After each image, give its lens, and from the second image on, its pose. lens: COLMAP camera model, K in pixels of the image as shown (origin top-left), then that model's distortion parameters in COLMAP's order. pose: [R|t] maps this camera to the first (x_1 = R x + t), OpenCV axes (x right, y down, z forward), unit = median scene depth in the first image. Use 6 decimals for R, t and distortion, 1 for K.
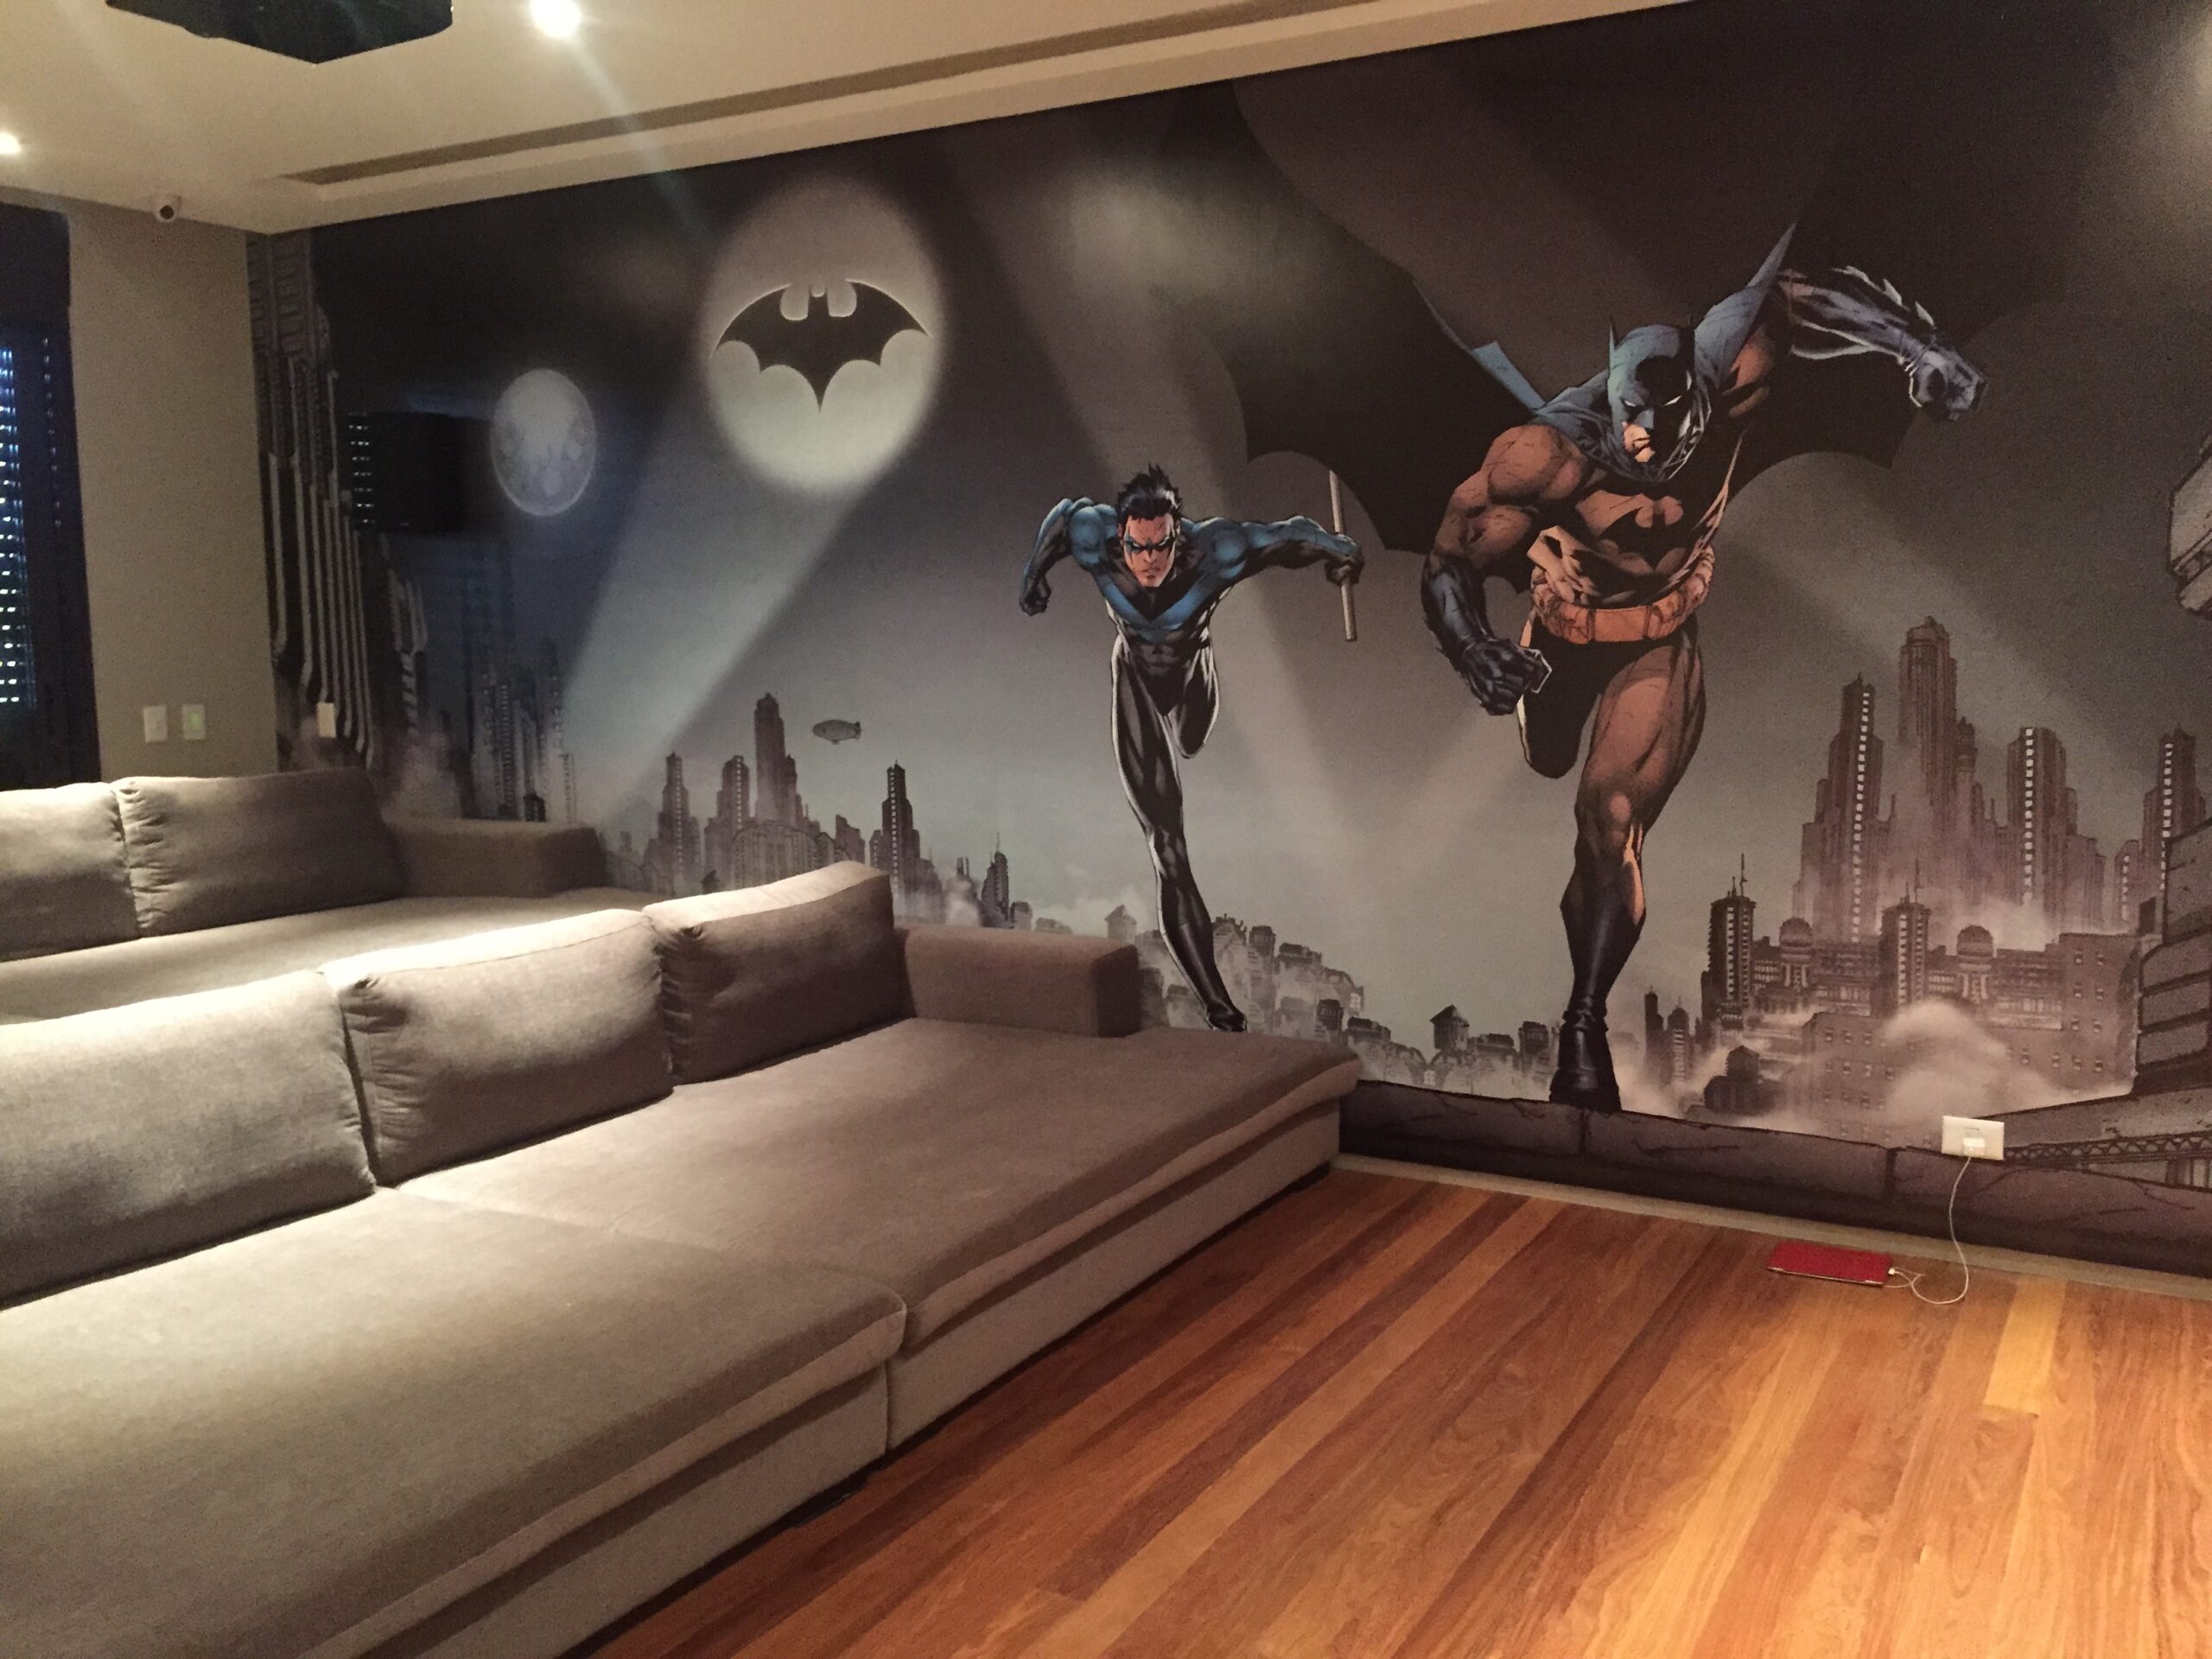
lens RADIAL K [[1870.6, 0, 1116.1], [0, 1870.6, 822.8], [0, 0, 1]] dist [0.057149, -0.088291]
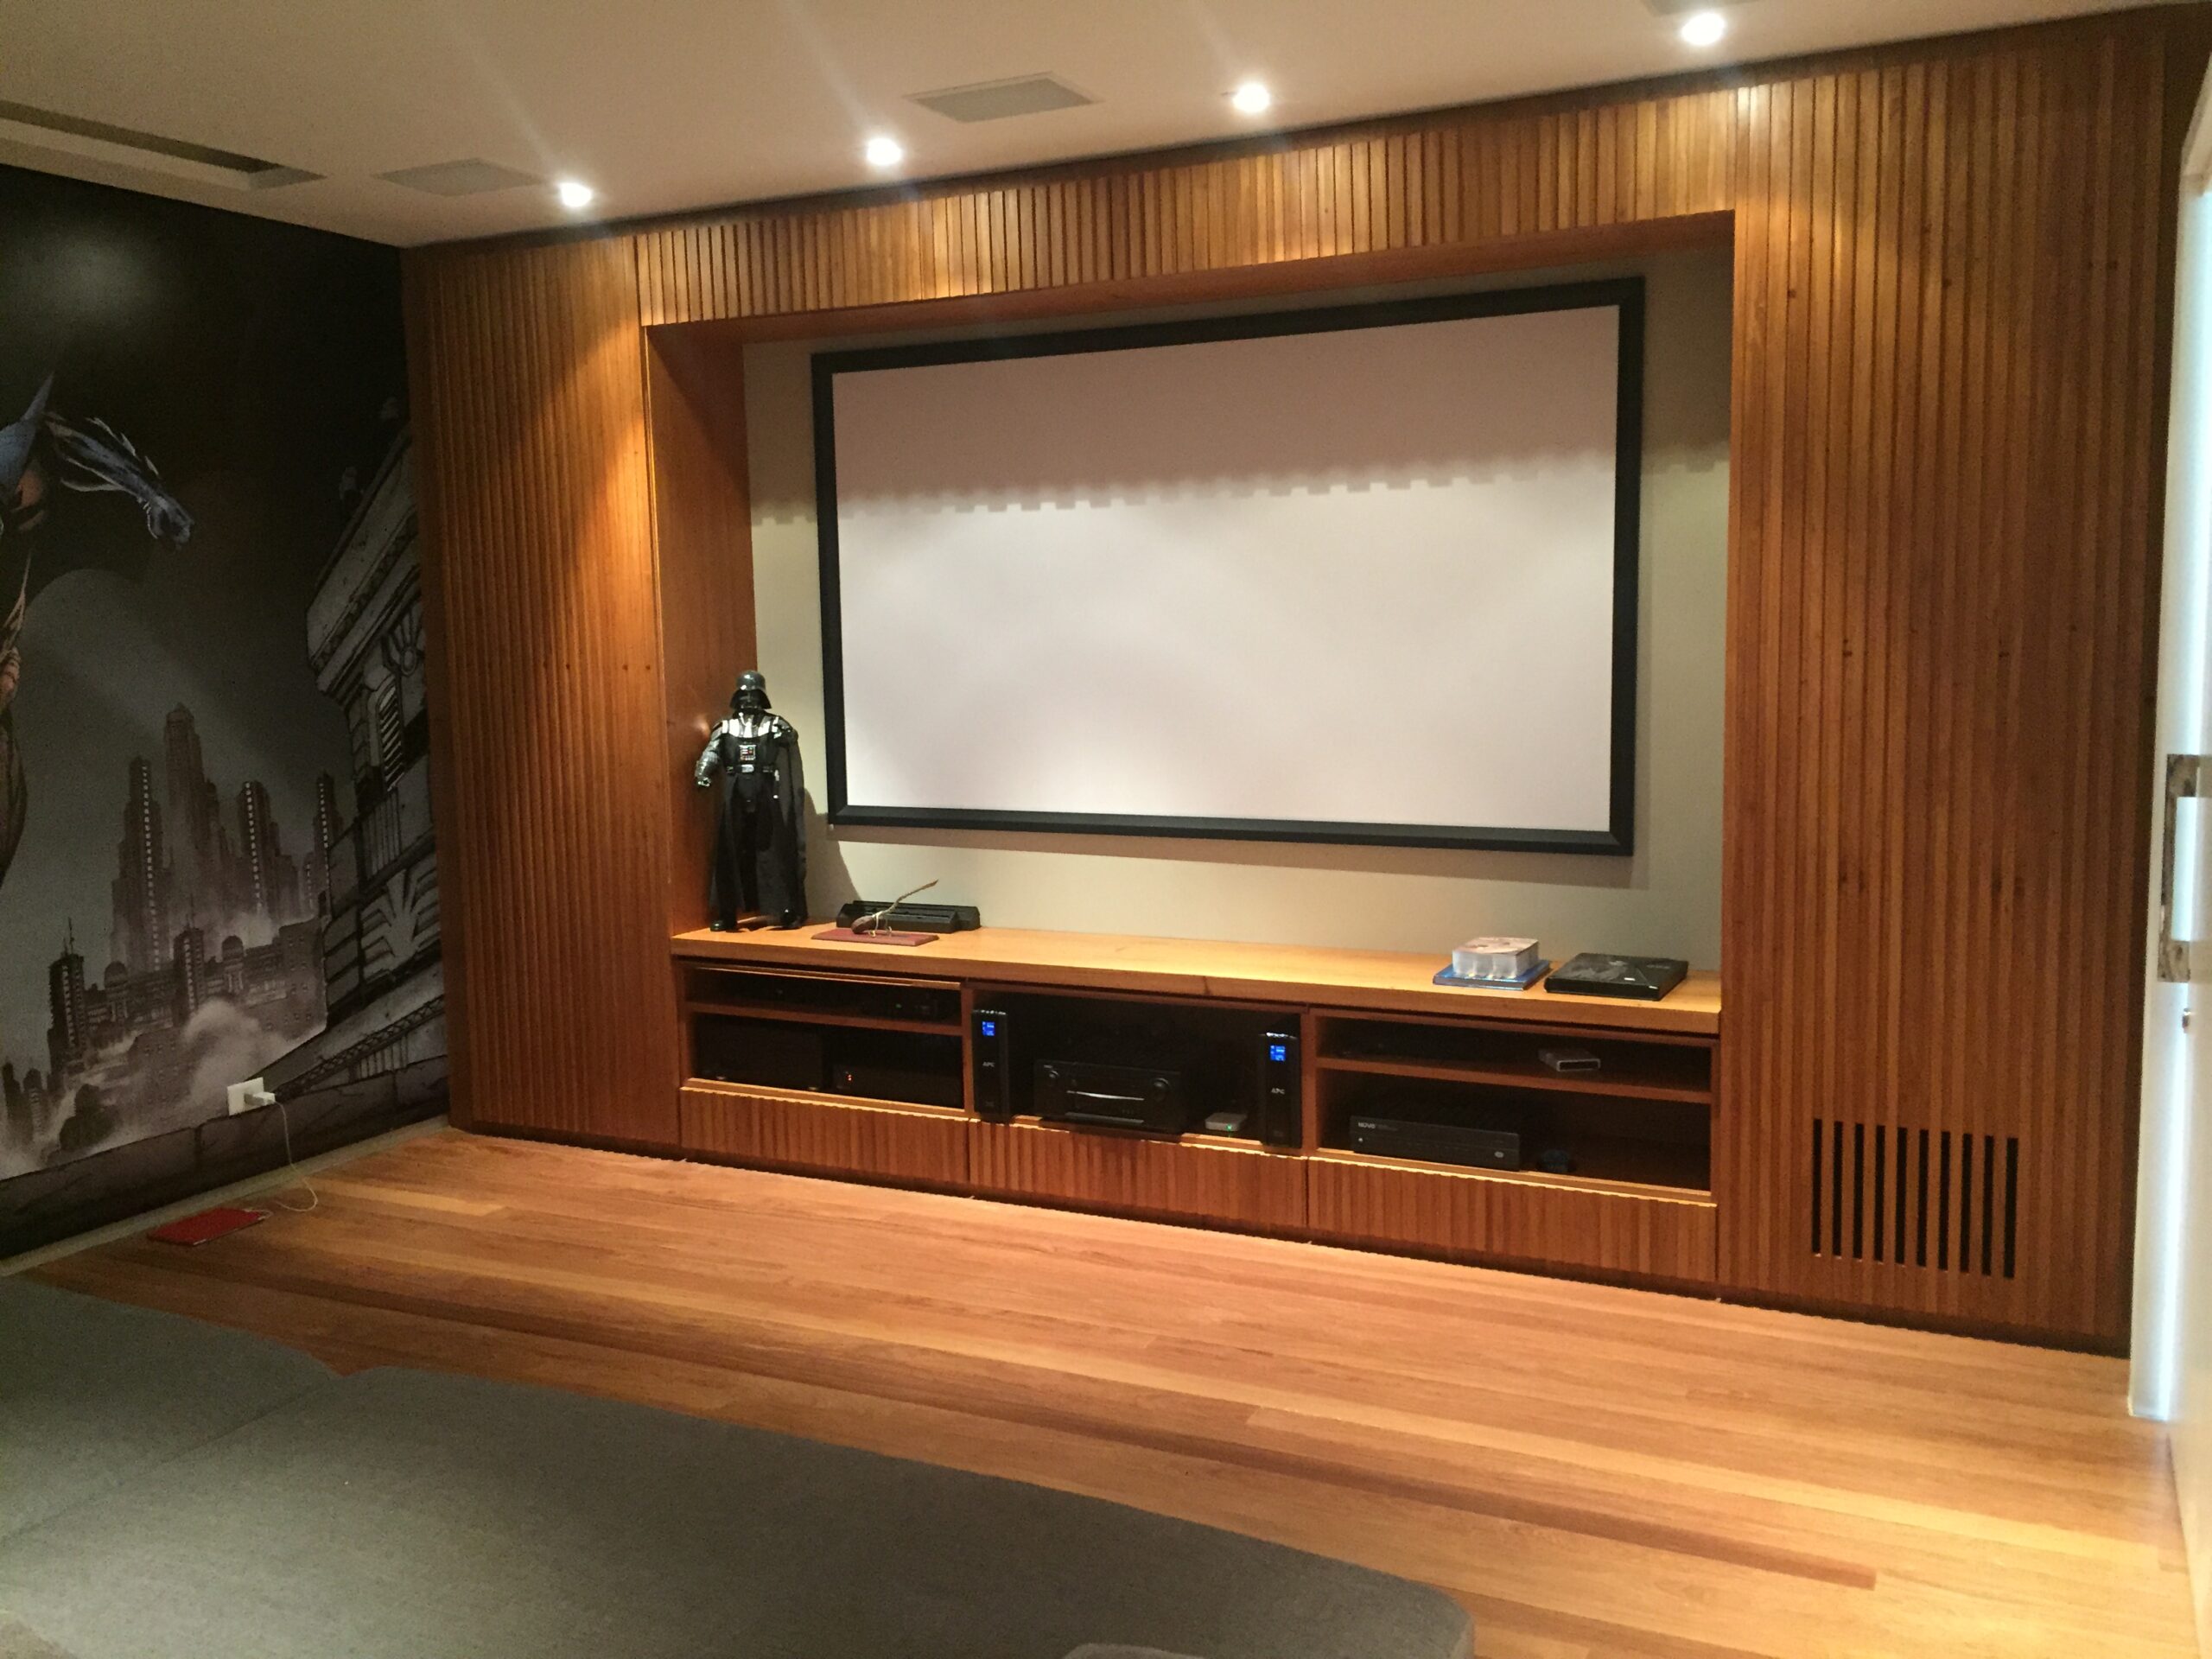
lens RADIAL K [[1870.6, 0, 1103.2], [0, 1870.6, 827.6], [0, 0, 1]] dist [0.057149, -0.088291]
pose [[-0.078737, -0.102826, 0.991578, -0.878478], [0.127887, 0.985406, 0.112341, -0.088757], [-0.988658, 0.135655, -0.064438, 0.470928]]
